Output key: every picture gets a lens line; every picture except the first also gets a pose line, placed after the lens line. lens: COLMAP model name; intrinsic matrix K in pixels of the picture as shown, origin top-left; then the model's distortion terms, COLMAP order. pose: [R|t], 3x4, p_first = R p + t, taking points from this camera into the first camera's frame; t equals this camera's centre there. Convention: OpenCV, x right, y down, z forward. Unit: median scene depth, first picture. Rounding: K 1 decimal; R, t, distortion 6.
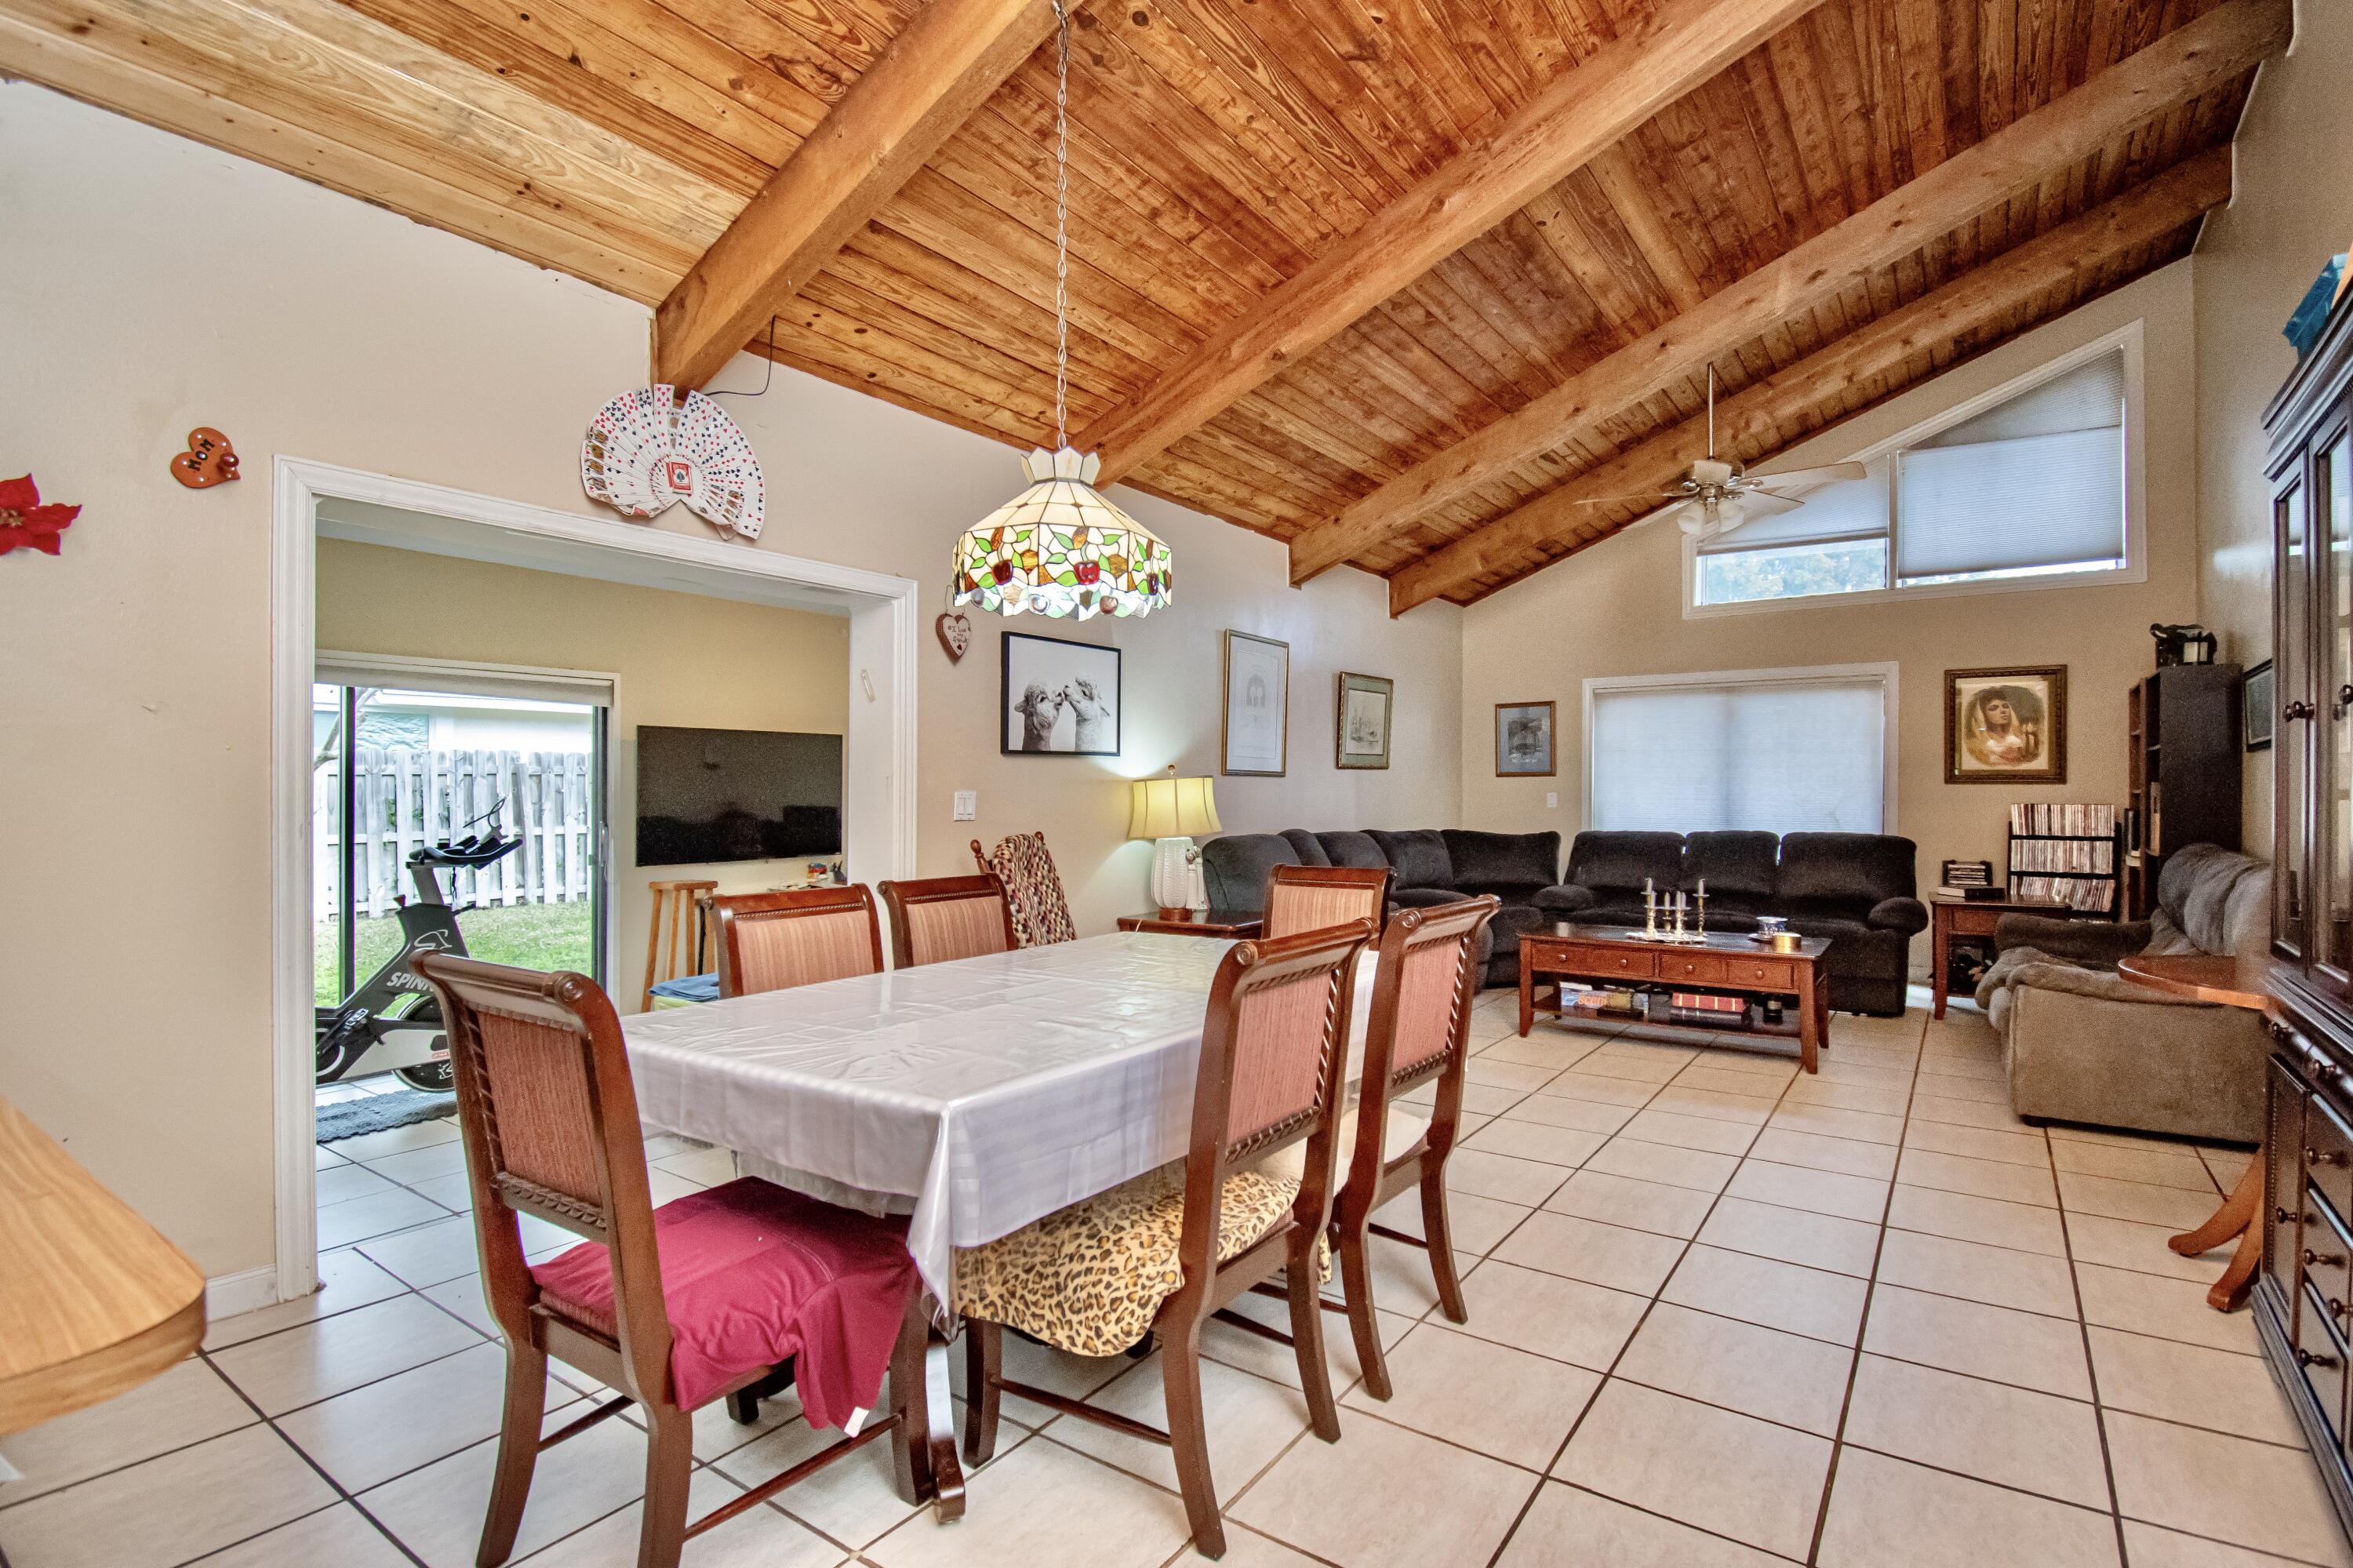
lens RADIAL K [[1127.5, 0, 1173.5], [0, 1127.5, 790.5], [0, 0, 1]] dist [-0.003479, -0.009600]
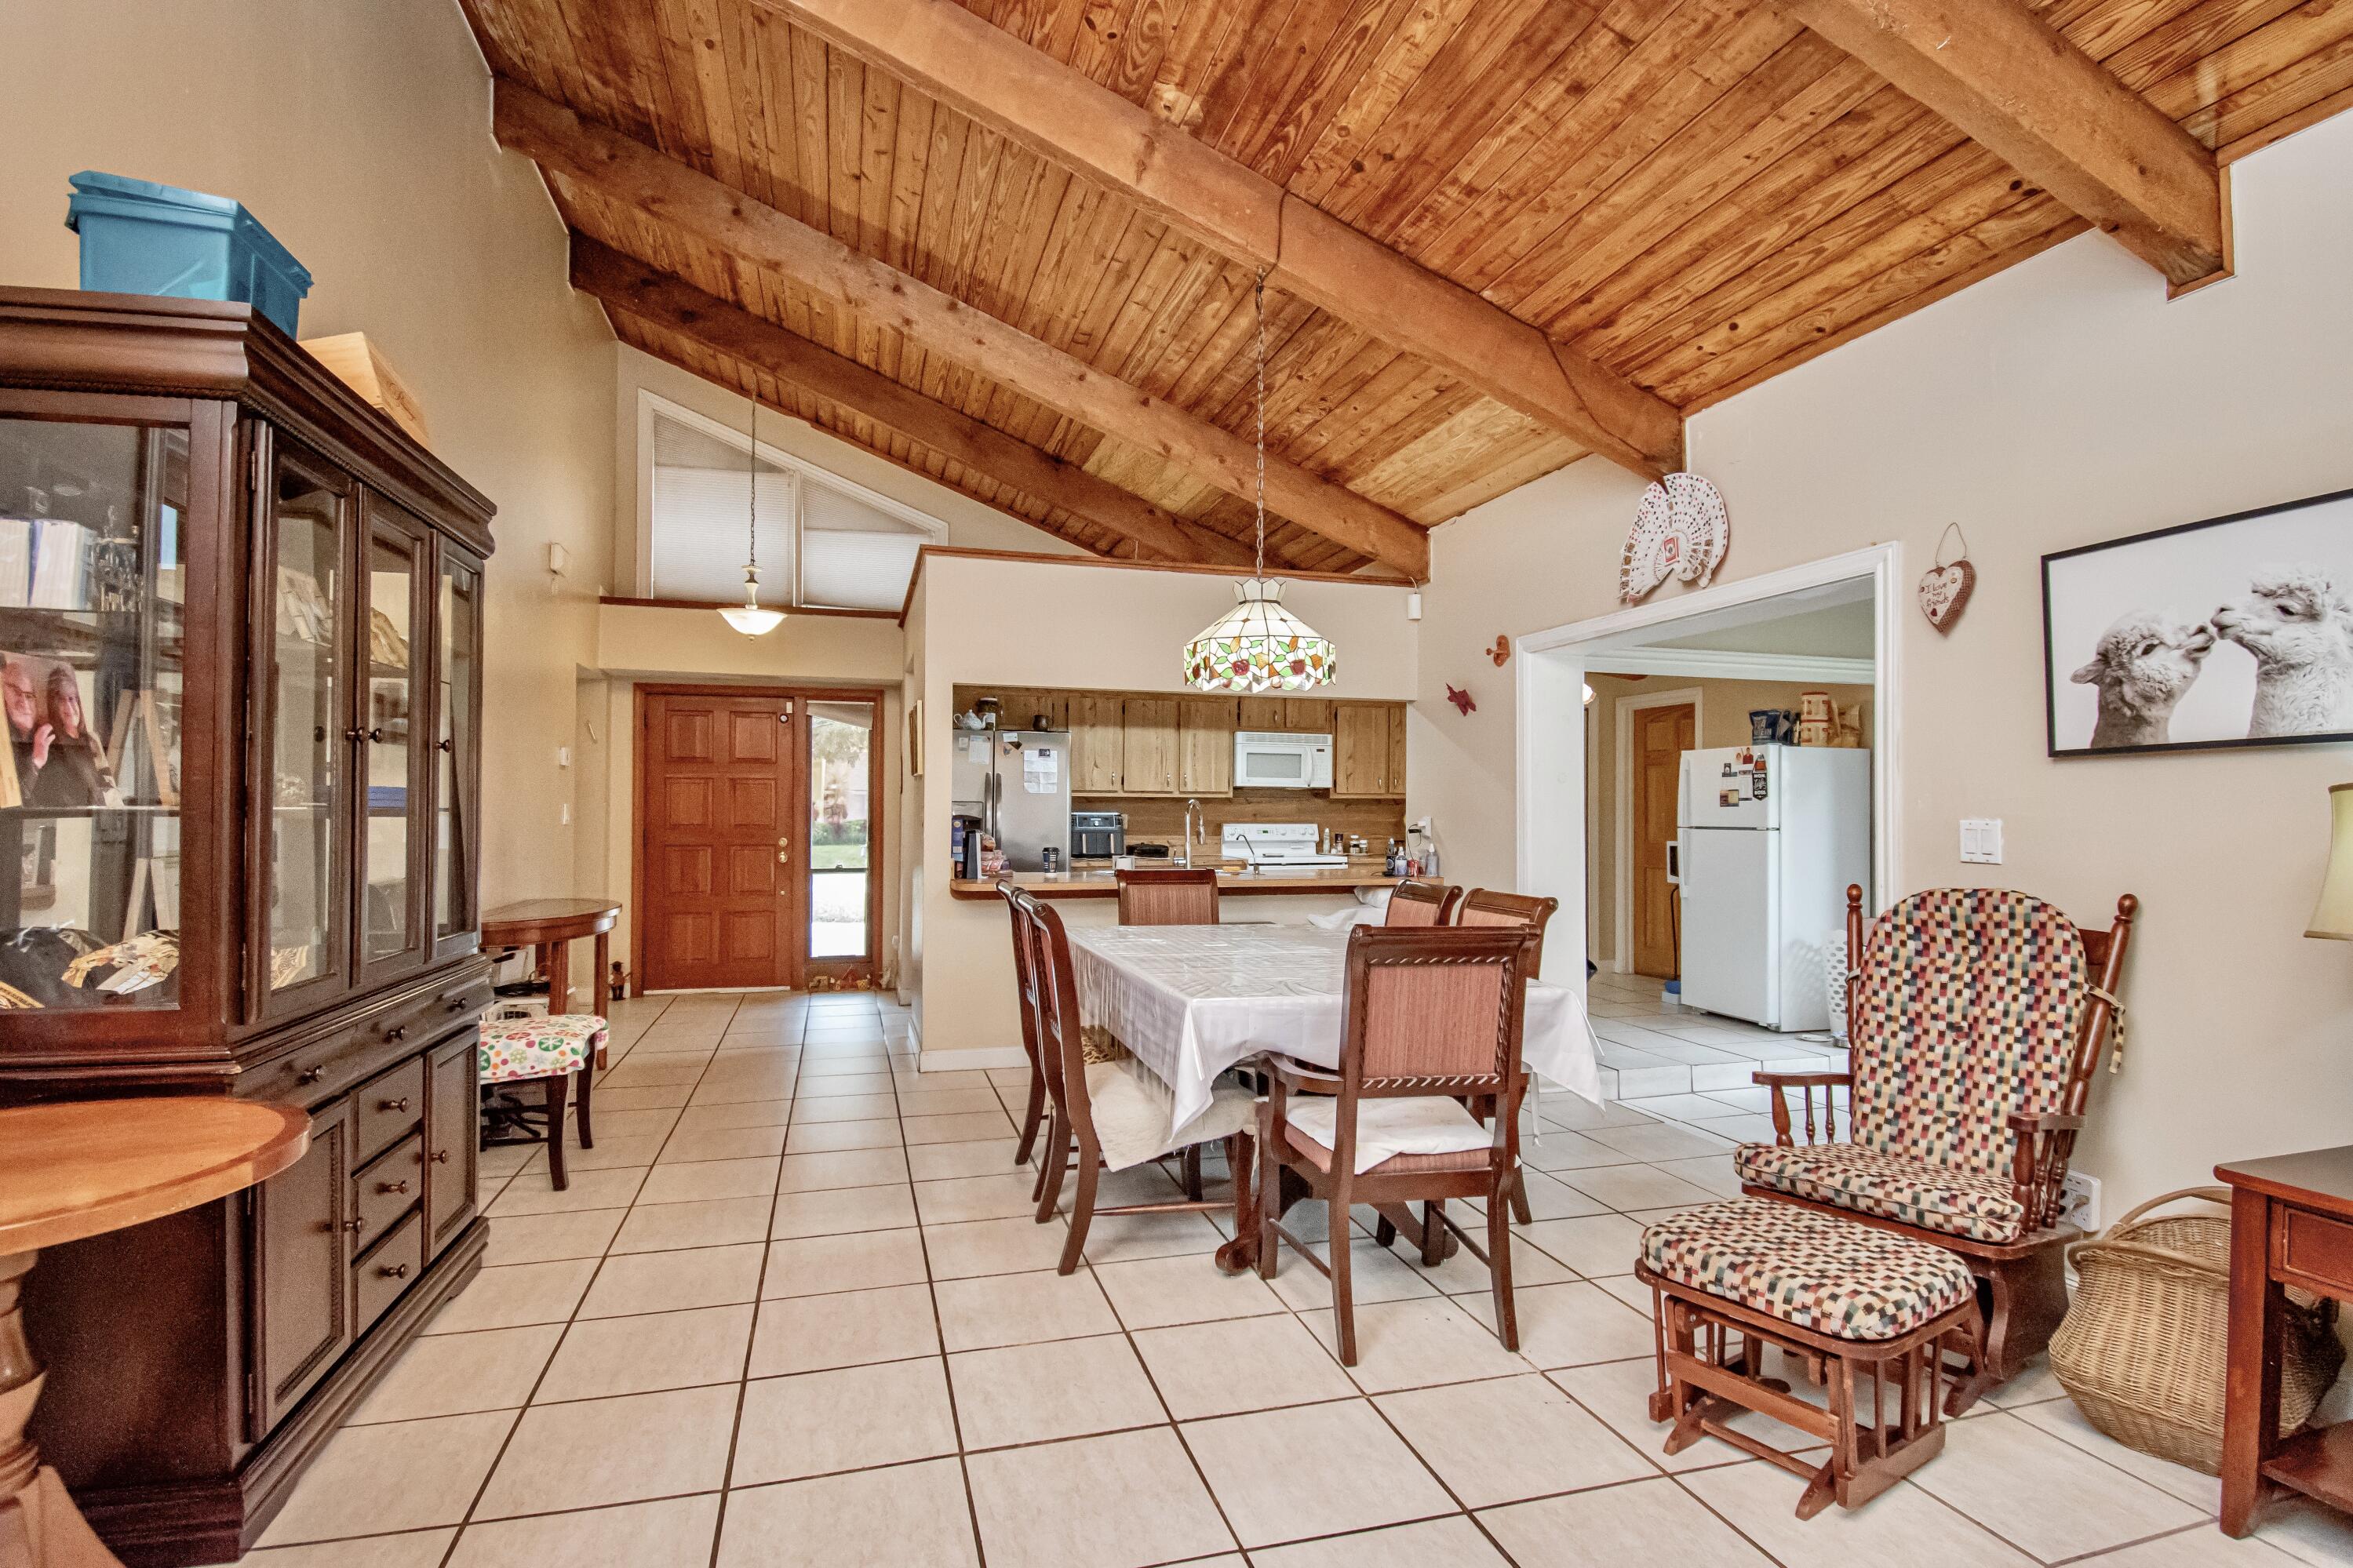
lens RADIAL K [[1163.7, 0, 1196.7], [0, 1163.7, 792.4], [0, 0, 1]] dist [0.016505, -0.022654]
pose [[-0.609891, -0.017009, -0.792303, 0.455156], [-0.005025, 0.999833, -0.017597, -0.000459], [0.792469, -0.006751, -0.609874, 0.743858]]
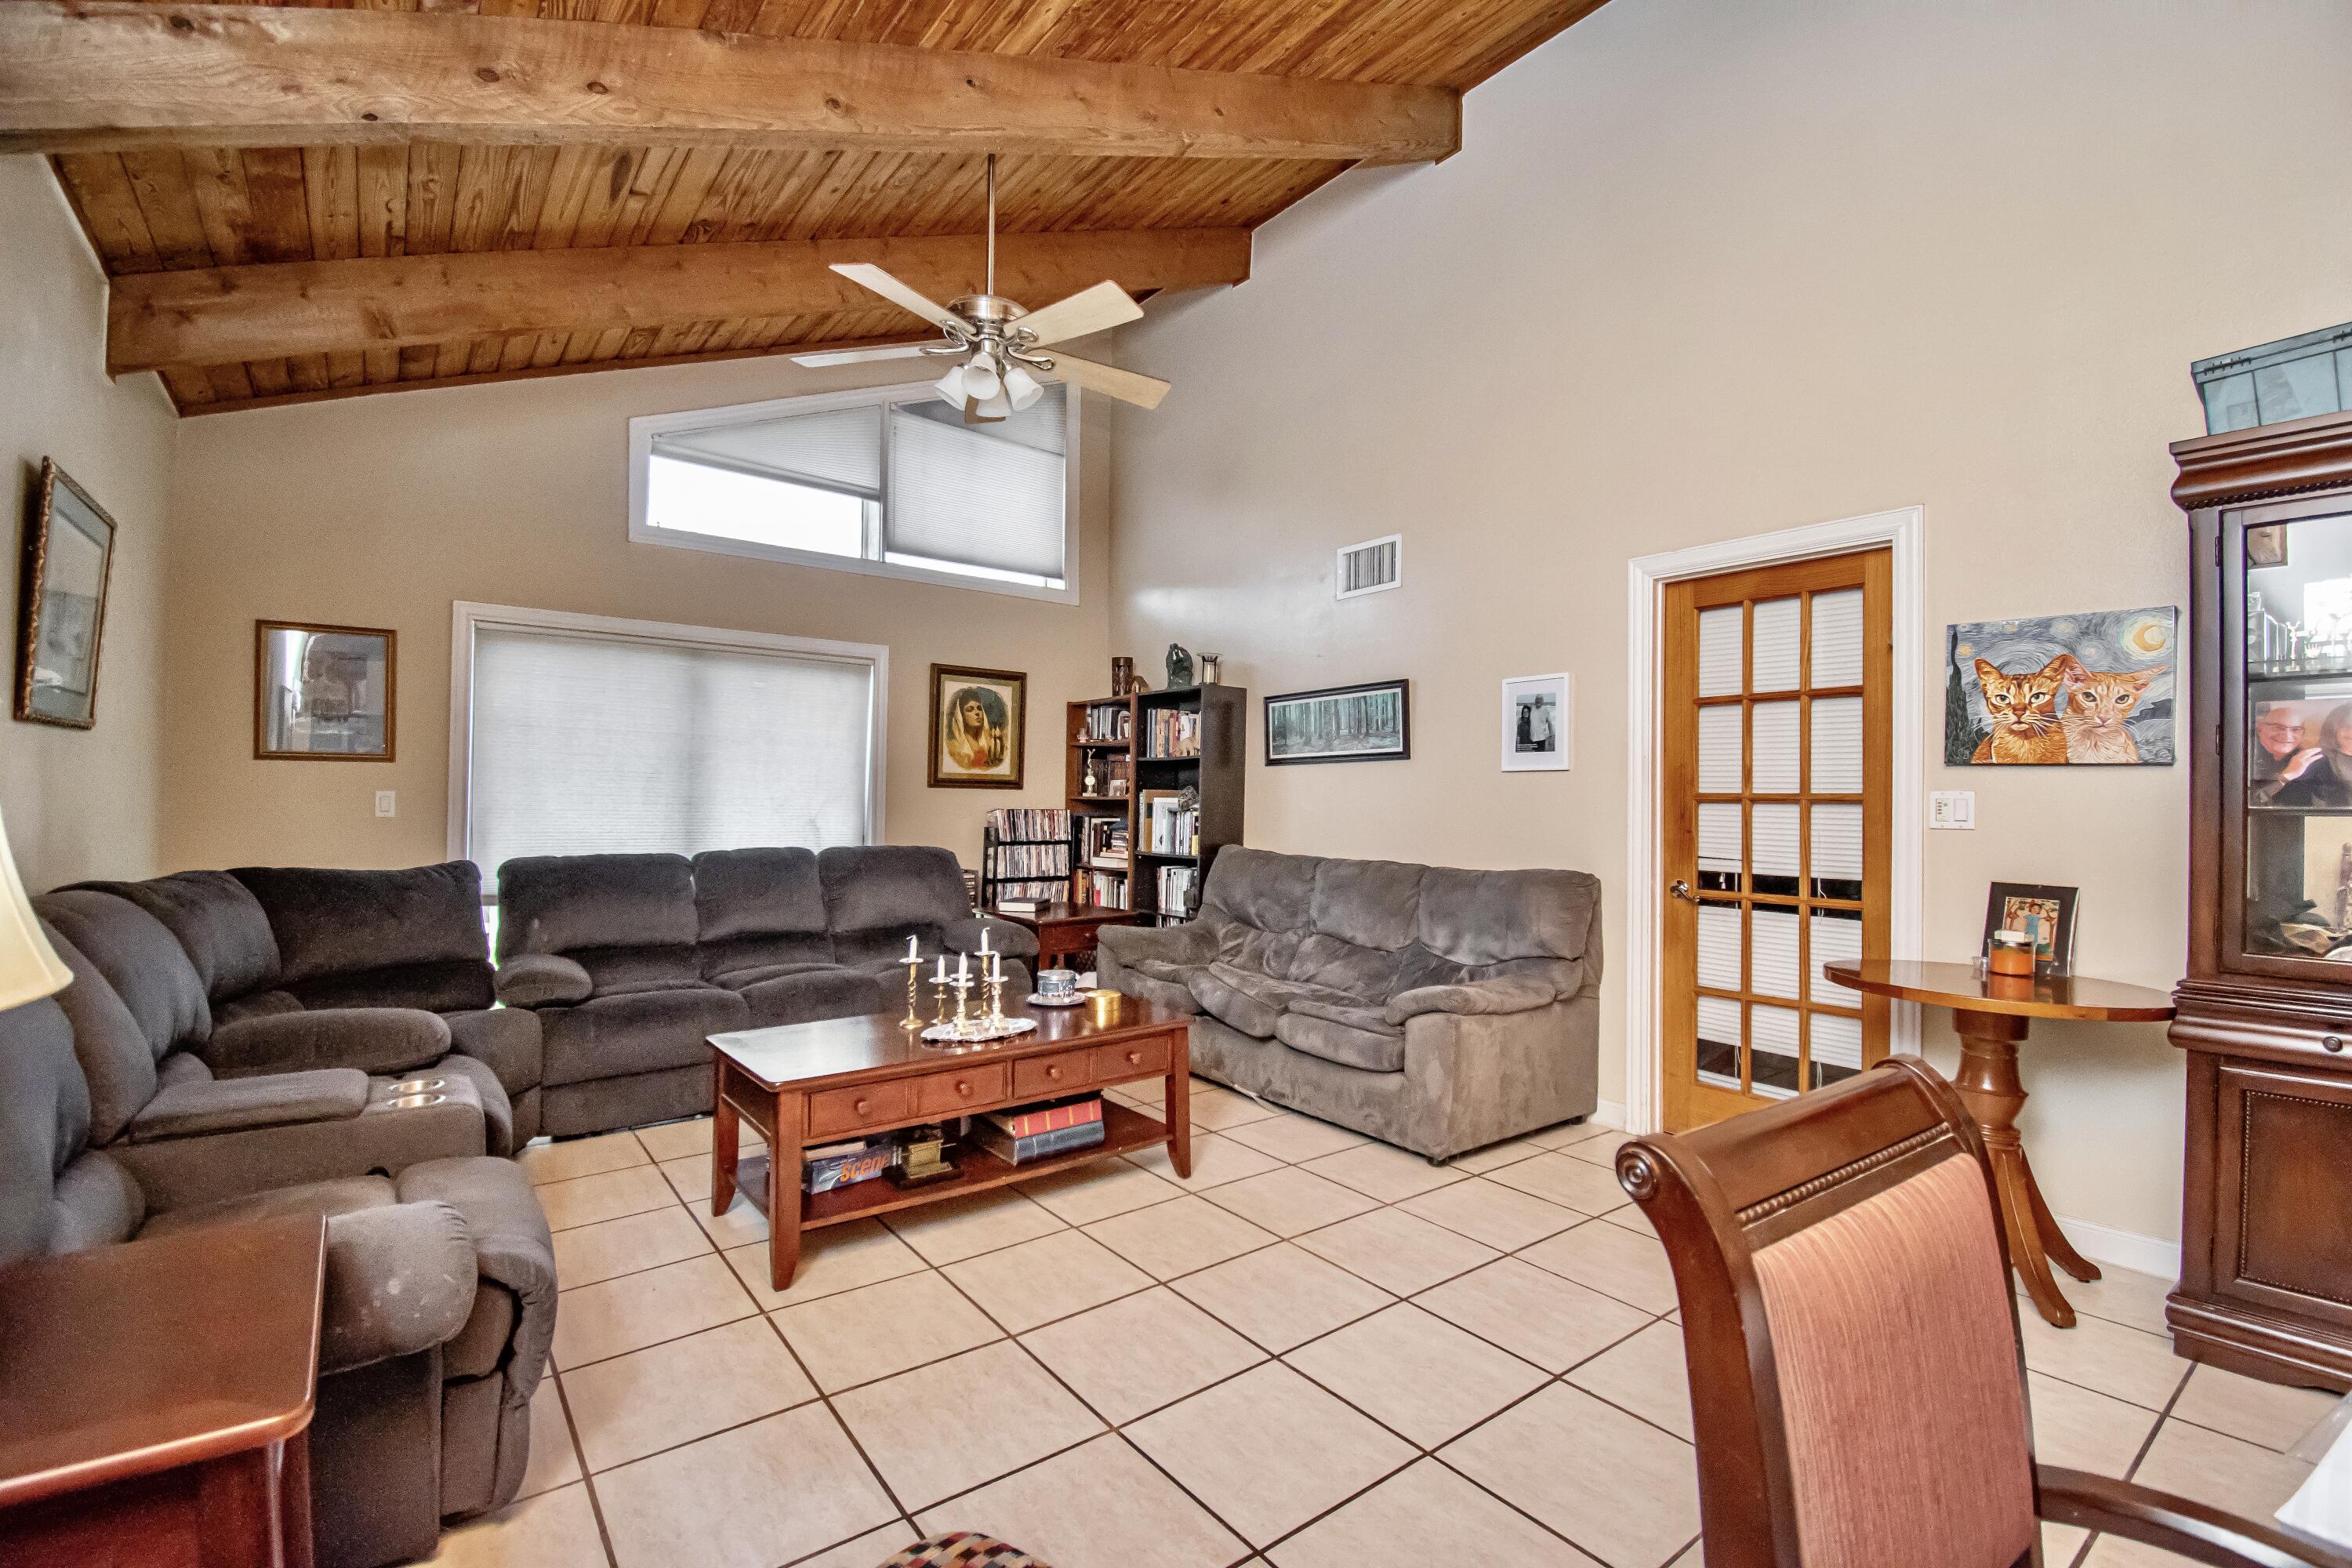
lens RADIAL K [[1043.8, 0, 1196.0], [0, 1043.8, 790.8], [0, 0, 1]] dist [0.011189, -0.017526]
pose [[0.284570, 0.012138, 0.958578, -0.070381], [-0.012456, 0.999882, -0.008963, 0.001961], [-0.958574, -0.009389, 0.284688, 0.600515]]
